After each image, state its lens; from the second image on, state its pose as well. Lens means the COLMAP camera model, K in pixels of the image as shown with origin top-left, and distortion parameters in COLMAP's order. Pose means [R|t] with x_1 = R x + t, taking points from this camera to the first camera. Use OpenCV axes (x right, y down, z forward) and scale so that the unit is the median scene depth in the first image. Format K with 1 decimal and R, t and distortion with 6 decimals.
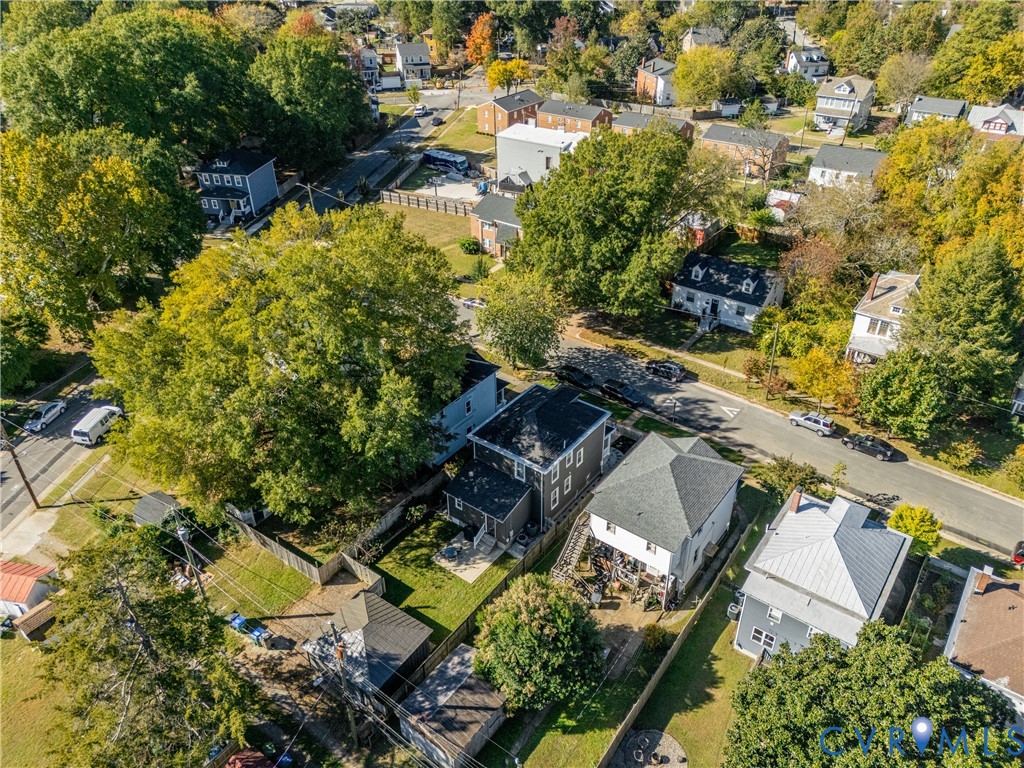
lens RADIAL K [[750.5, 0, 513.8], [0, 750.5, 382.6], [0, 0, 1]] dist [0.076726, -0.064714]
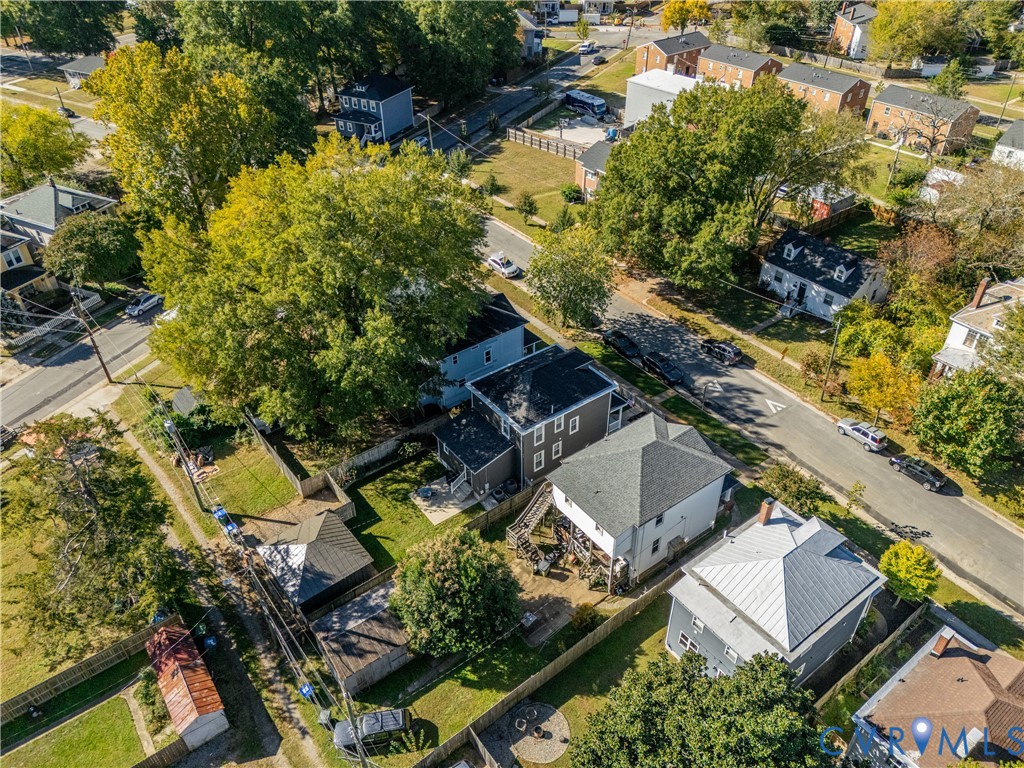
lens RADIAL K [[751.9, 0, 513.7], [0, 751.9, 383.8], [0, 0, 1]] dist [0.063032, -0.044245]
pose [[0.960102, 0.168101, -0.223485, 0.175628], [-0.151125, 0.984305, 0.091135, -0.024080], [0.235298, -0.053725, 0.970437, 0.029691]]
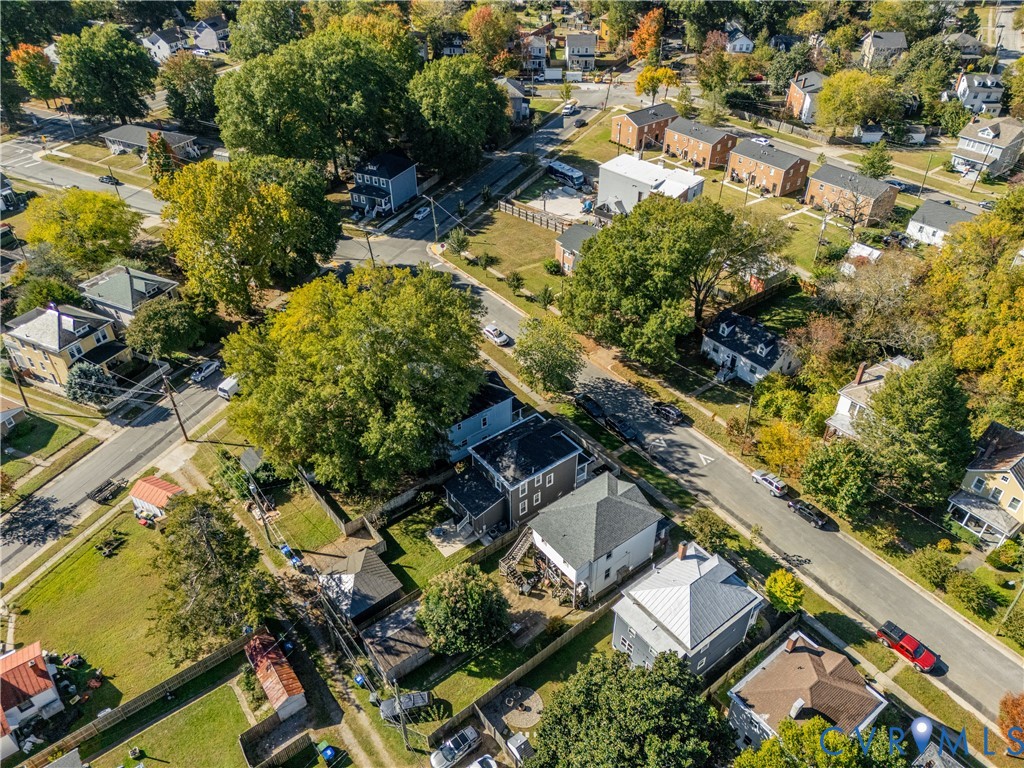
lens RADIAL K [[750.5, 0, 513.8], [0, 750.5, 382.6], [0, 0, 1]] dist [0.076726, -0.064714]
pose [[0.963039, 0.164879, -0.213003, 0.219591], [-0.148463, 0.984722, 0.091003, -0.139052], [0.224753, -0.056016, 0.972804, -0.212748]]
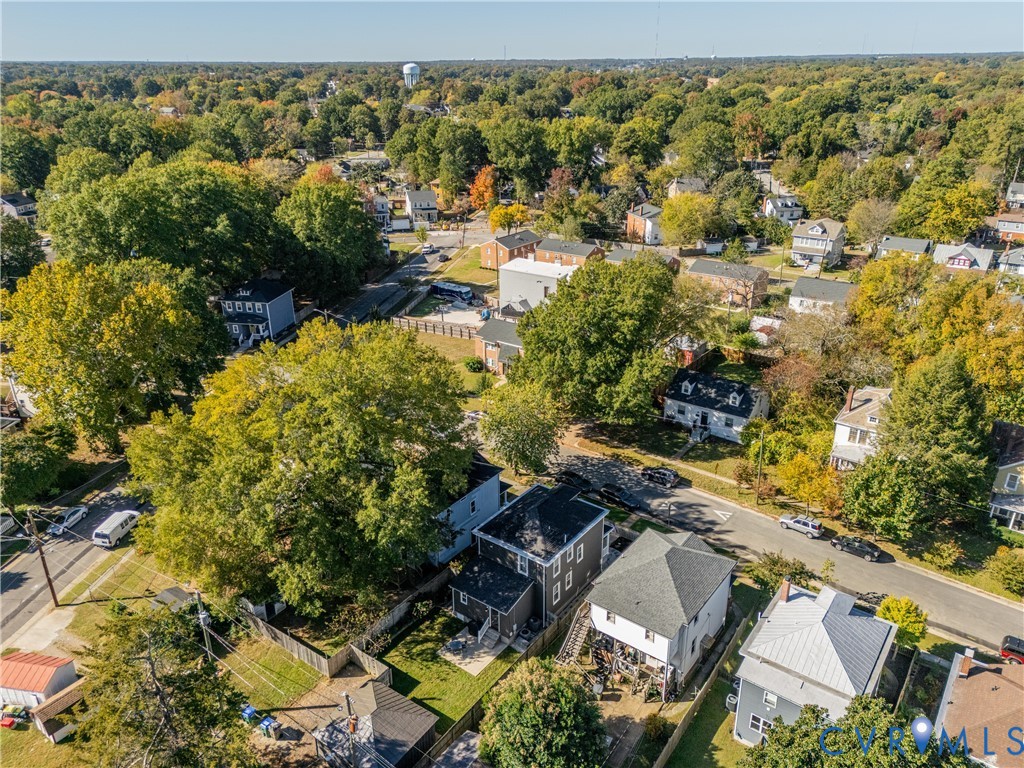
lens RADIAL K [[750.5, 0, 513.8], [0, 750.5, 382.6], [0, 0, 1]] dist [0.076726, -0.064714]
pose [[0.999998, 0.000419, 0.001804, -0.004866], [-0.000100, 0.984805, -0.173663, 0.037952], [-0.001850, 0.173662, 0.984804, -0.059895]]
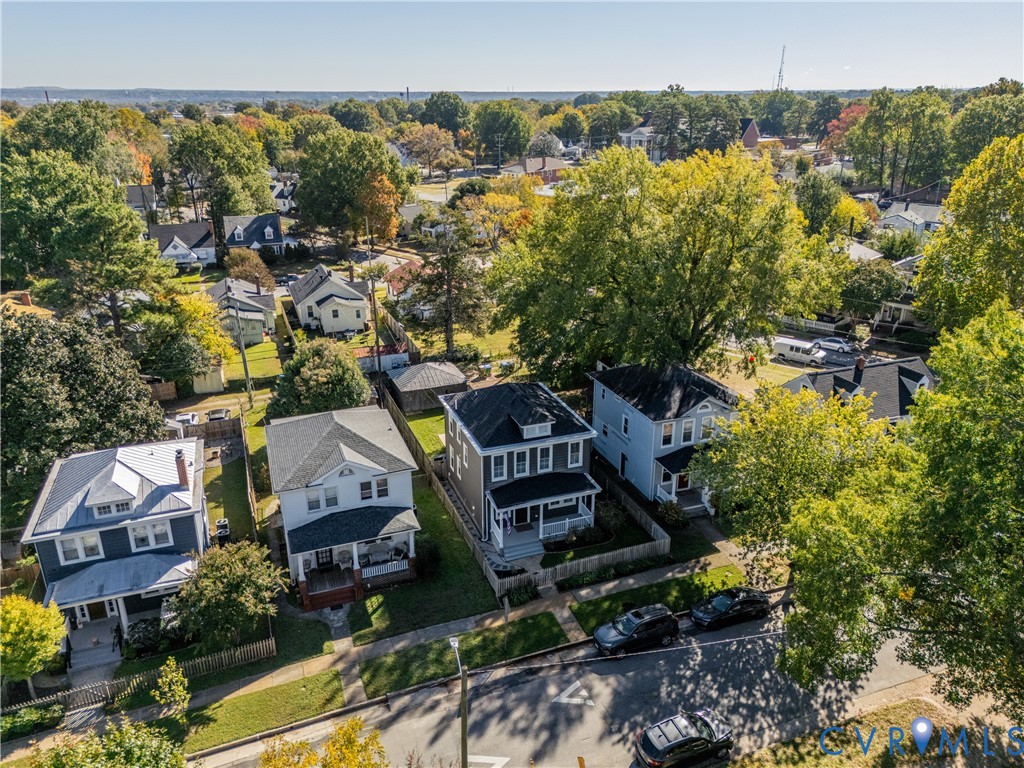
lens RADIAL K [[750.5, 0, 513.8], [0, 750.5, 382.6], [0, 0, 1]] dist [0.076726, -0.064714]
pose [[-0.543711, 0.311284, -0.779410, 0.522633], [-0.451848, 0.674025, 0.584401, -0.351437], [0.707256, 0.669920, -0.225822, 0.924031]]
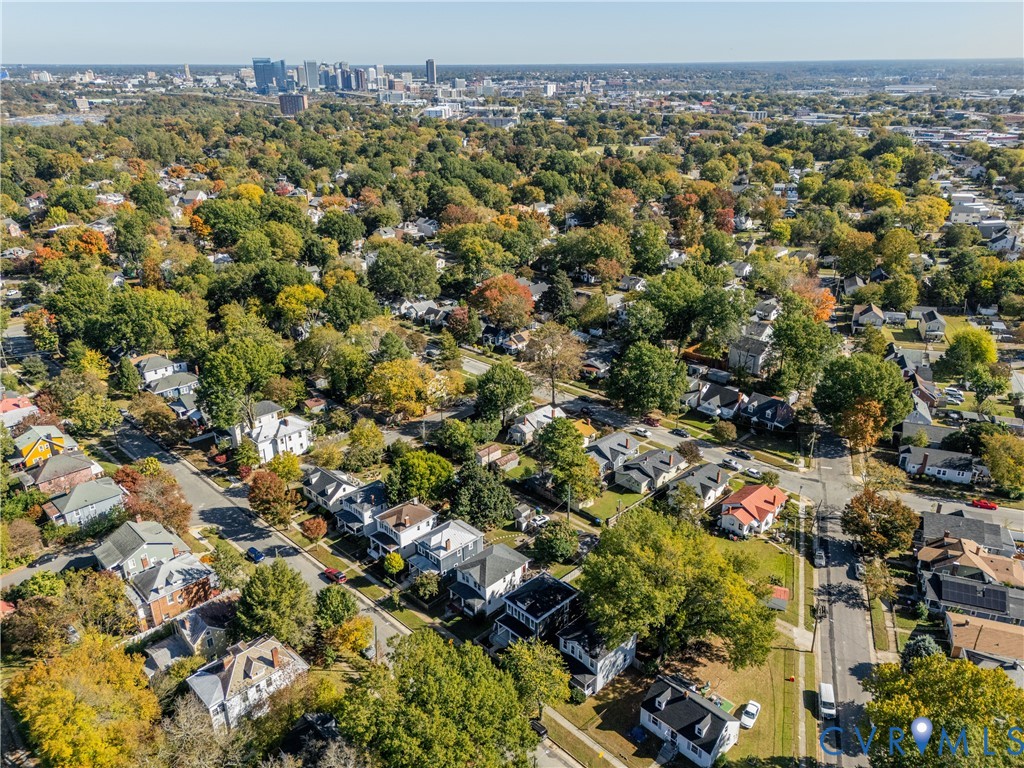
lens RADIAL K [[750.5, 0, 513.8], [0, 750.5, 382.6], [0, 0, 1]] dist [0.076726, -0.064714]
pose [[-0.988213, -0.043625, 0.146739, -0.125723], [0.097187, 0.561815, 0.821534, -1.474734], [-0.118279, 0.826112, -0.550953, 1.293689]]
